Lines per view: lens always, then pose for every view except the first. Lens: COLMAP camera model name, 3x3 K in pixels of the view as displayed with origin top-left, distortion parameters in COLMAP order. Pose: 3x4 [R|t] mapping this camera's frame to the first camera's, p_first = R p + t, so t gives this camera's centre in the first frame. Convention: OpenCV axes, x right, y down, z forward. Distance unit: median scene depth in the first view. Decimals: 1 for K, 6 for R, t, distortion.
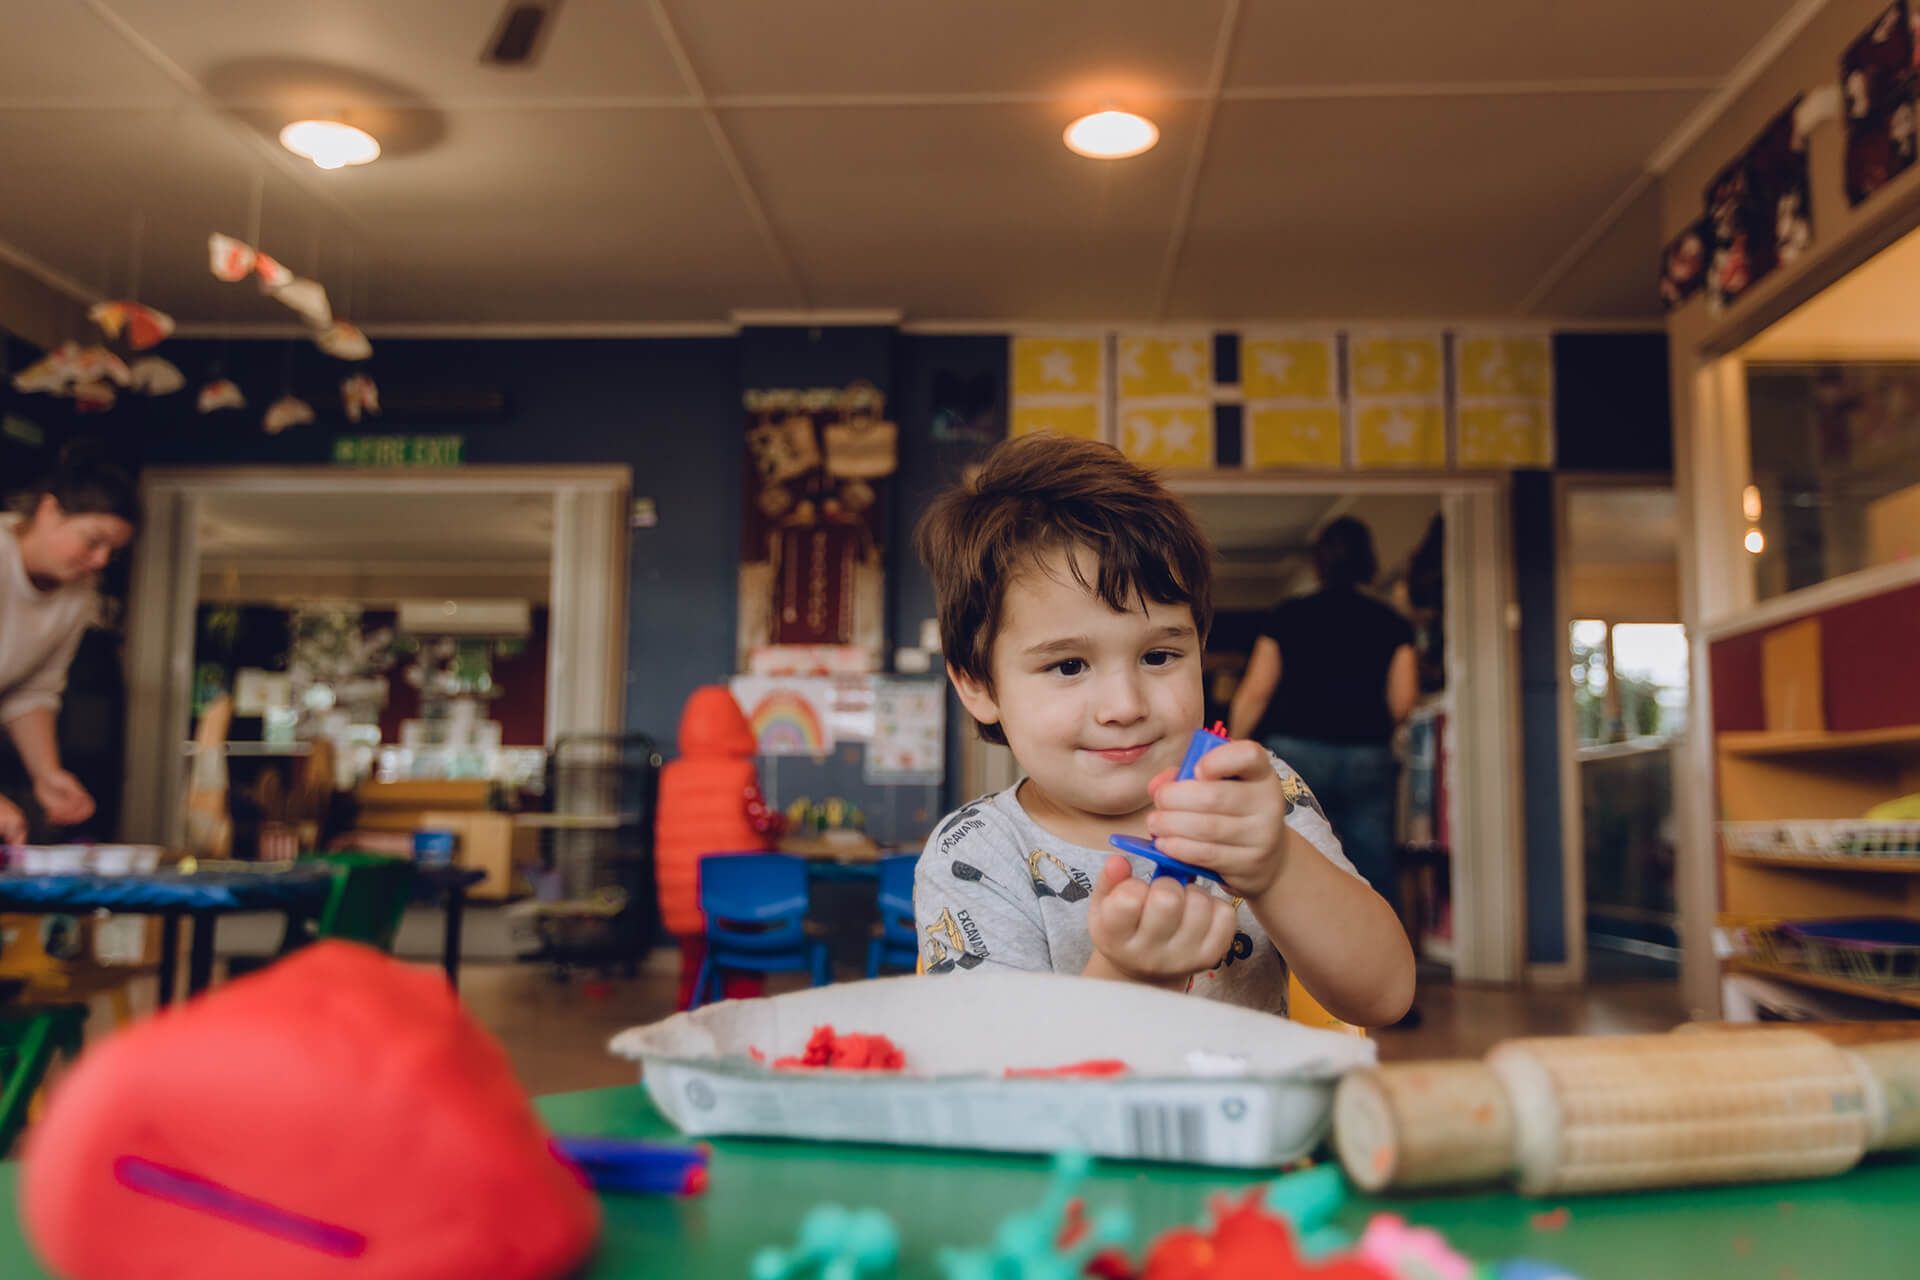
lens RADIAL K [[1538.7, 0, 958.4], [0, 1538.7, 635.9], [0, 0, 1]] dist [0.011496, 0.002334]
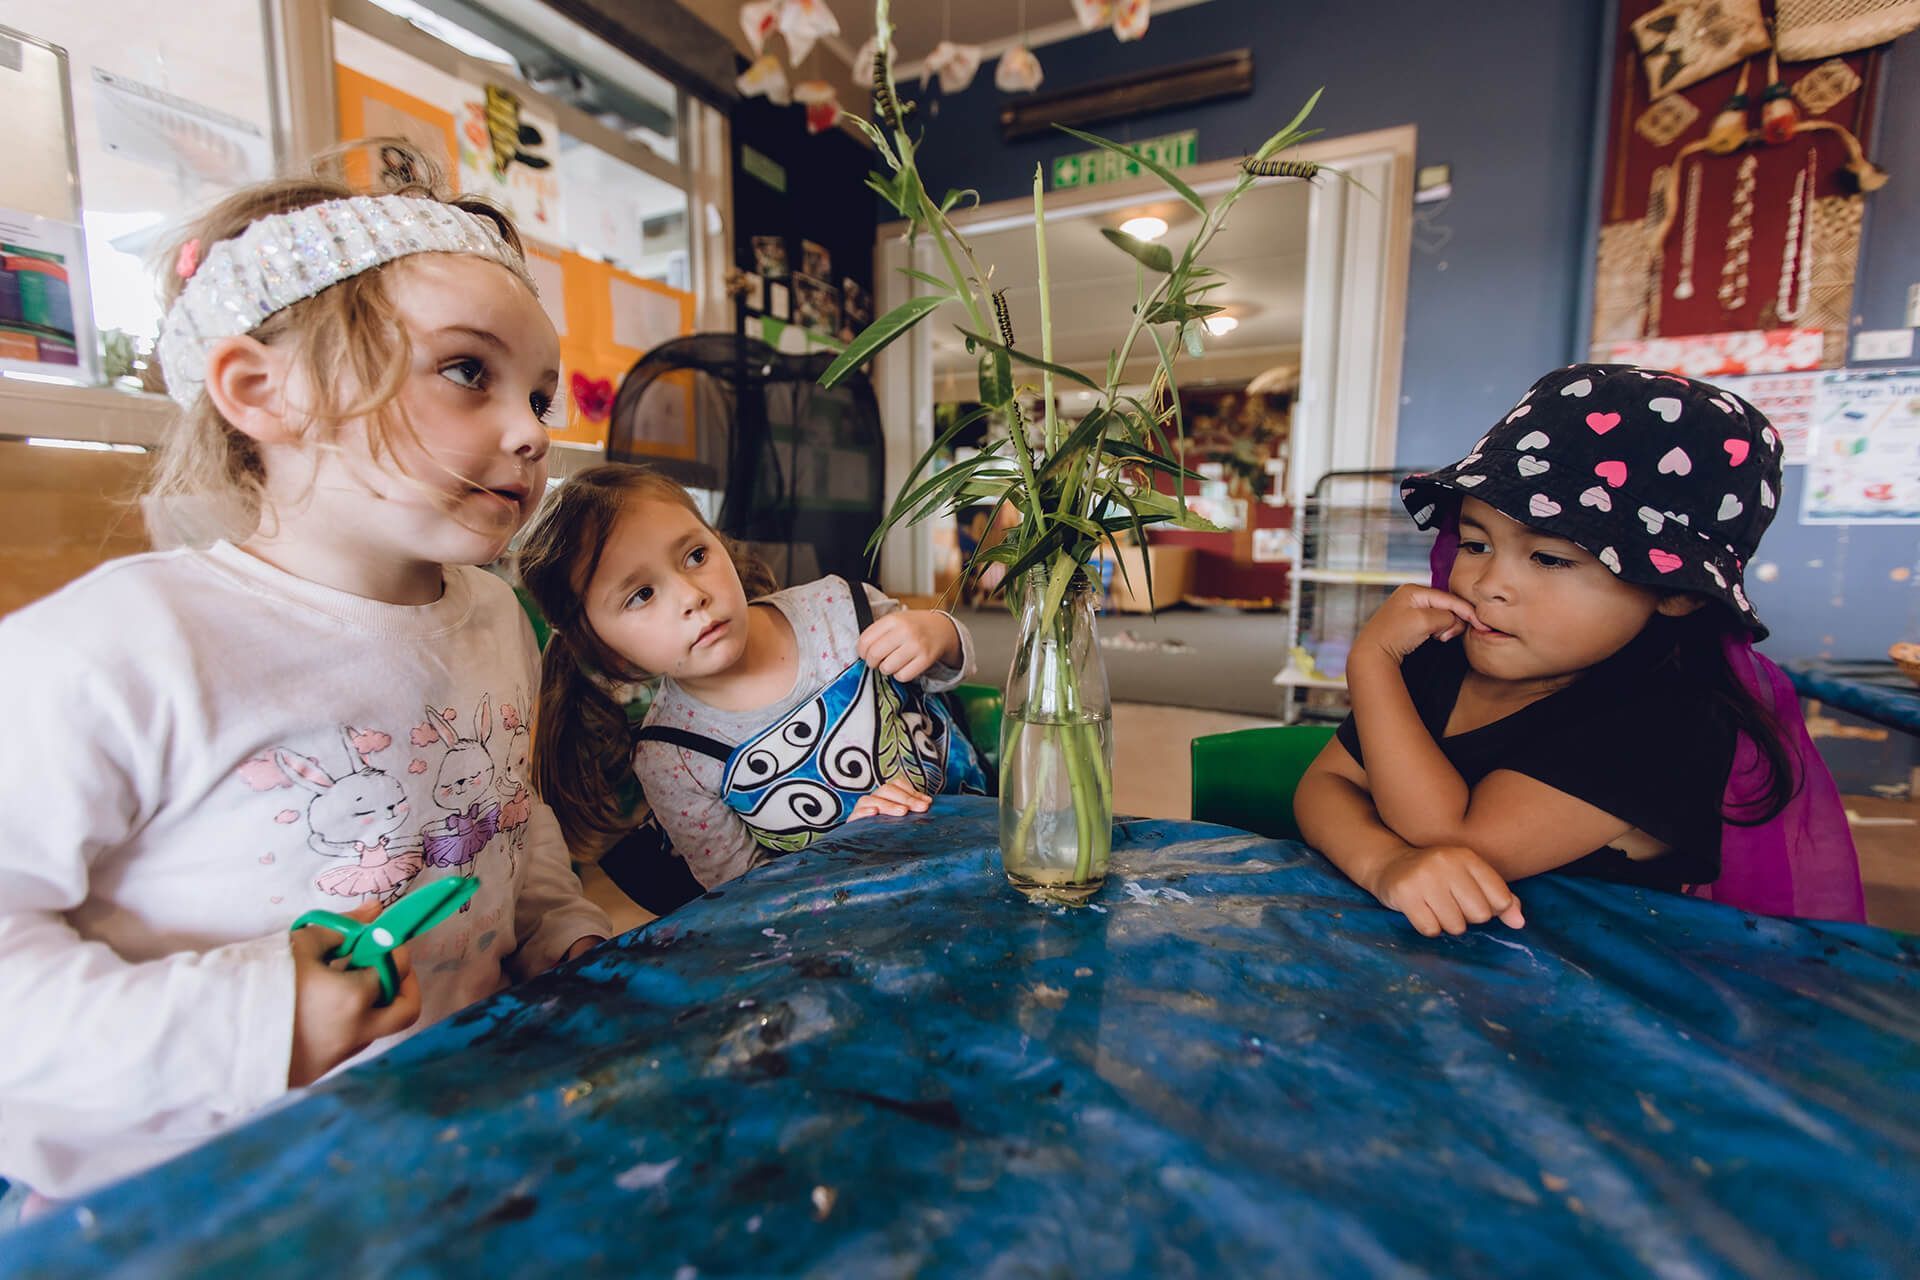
lens RADIAL K [[861.4, 0, 960.7], [0, 861.4, 641.0], [0, 0, 1]] dist [0.006437, 0.000844]
pose [[0.910706, 0.052540, -0.409701, -0.234760], [0.044225, 0.973773, 0.223183, 0.038918], [0.410682, -0.221373, 0.884497, 0.465163]]
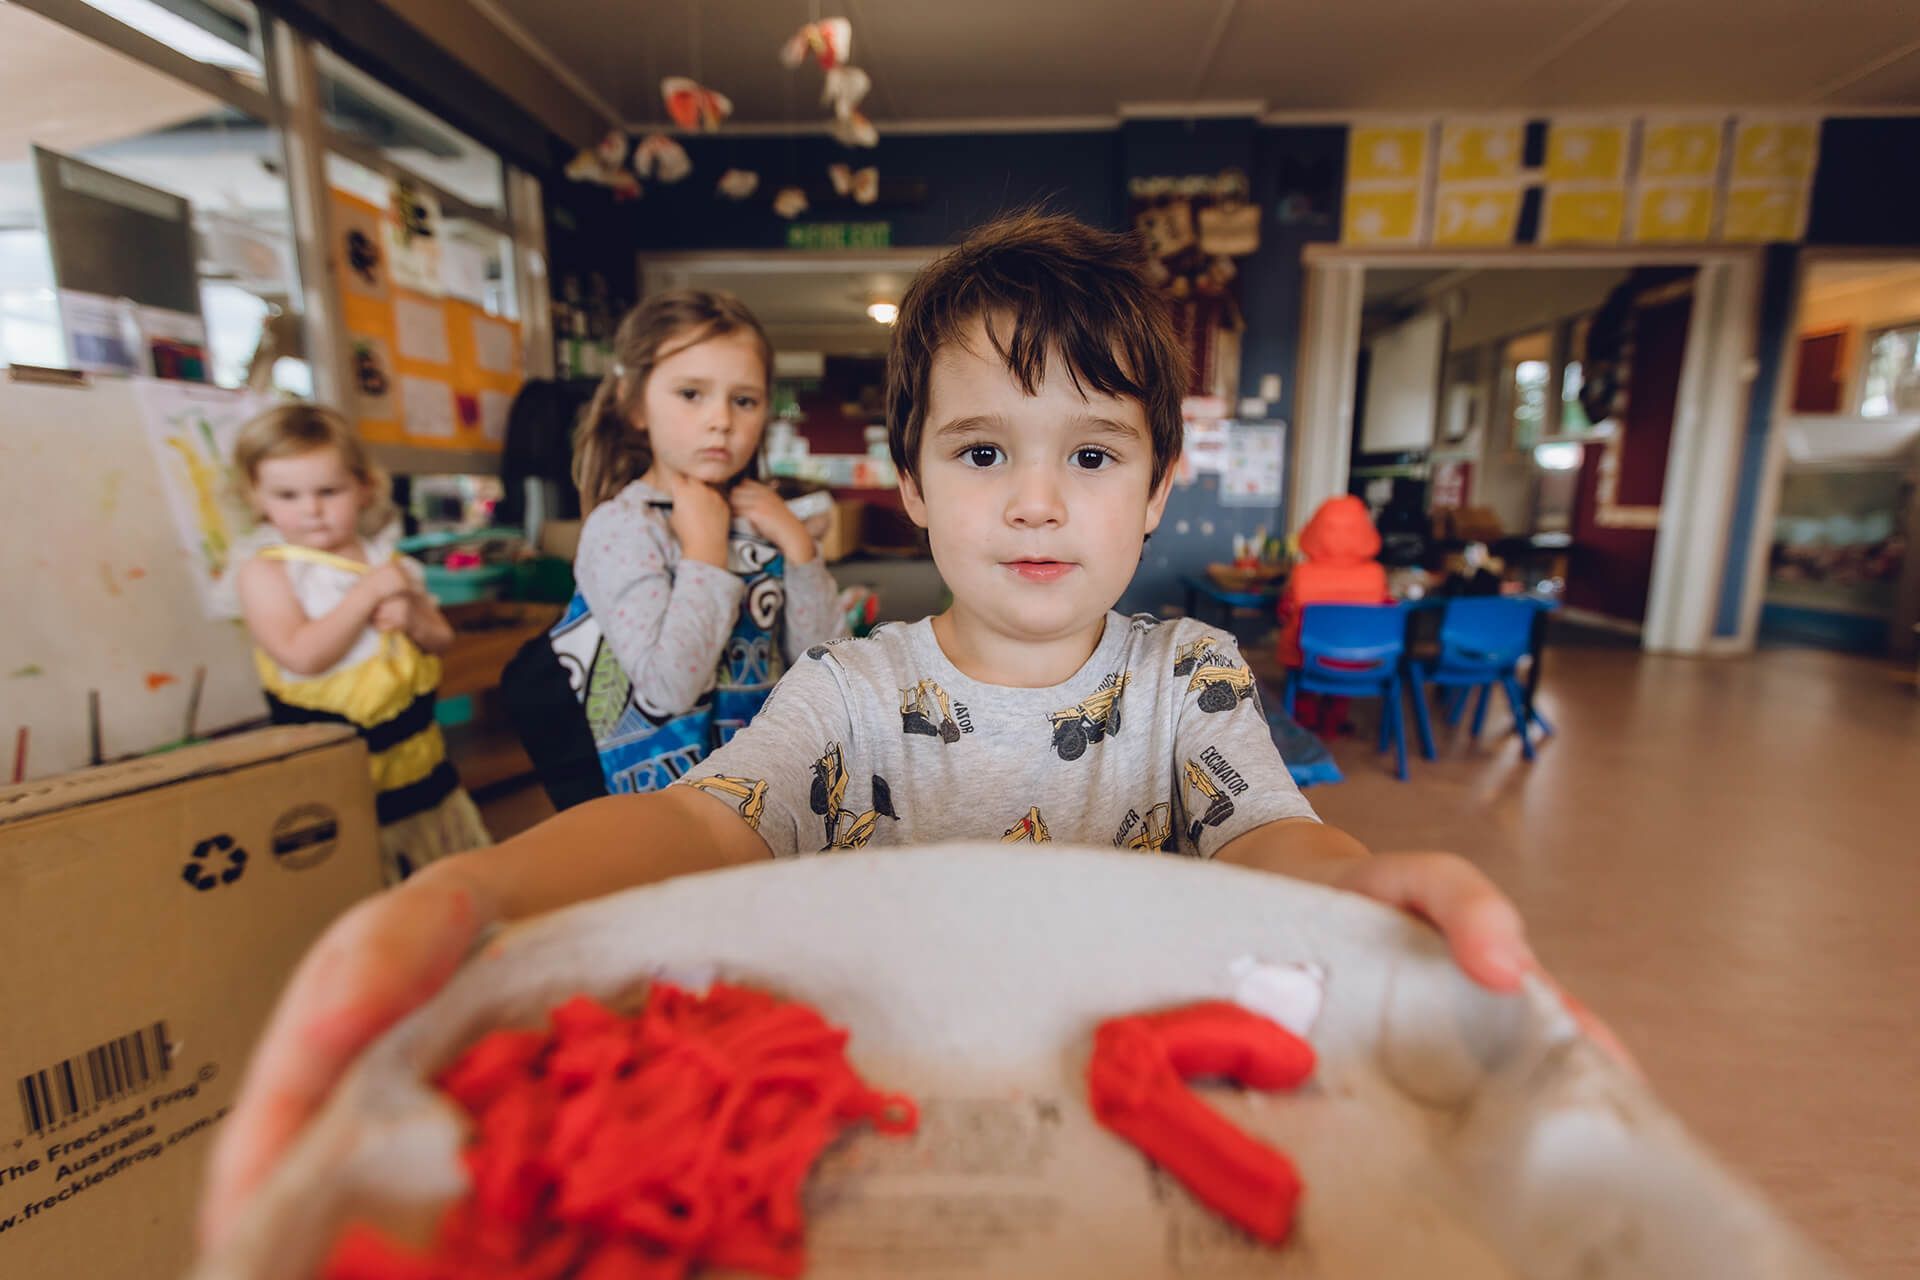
lens RADIAL K [[924.0, 0, 959.8], [0, 924.0, 648.4], [0, 0, 1]] dist [0.003747, -0.003261]
pose [[0.999547, 0.004036, -0.029824, -0.250749], [0.004834, 0.956569, 0.291466, -0.018219], [0.029705, -0.291478, 0.956116, 0.191147]]
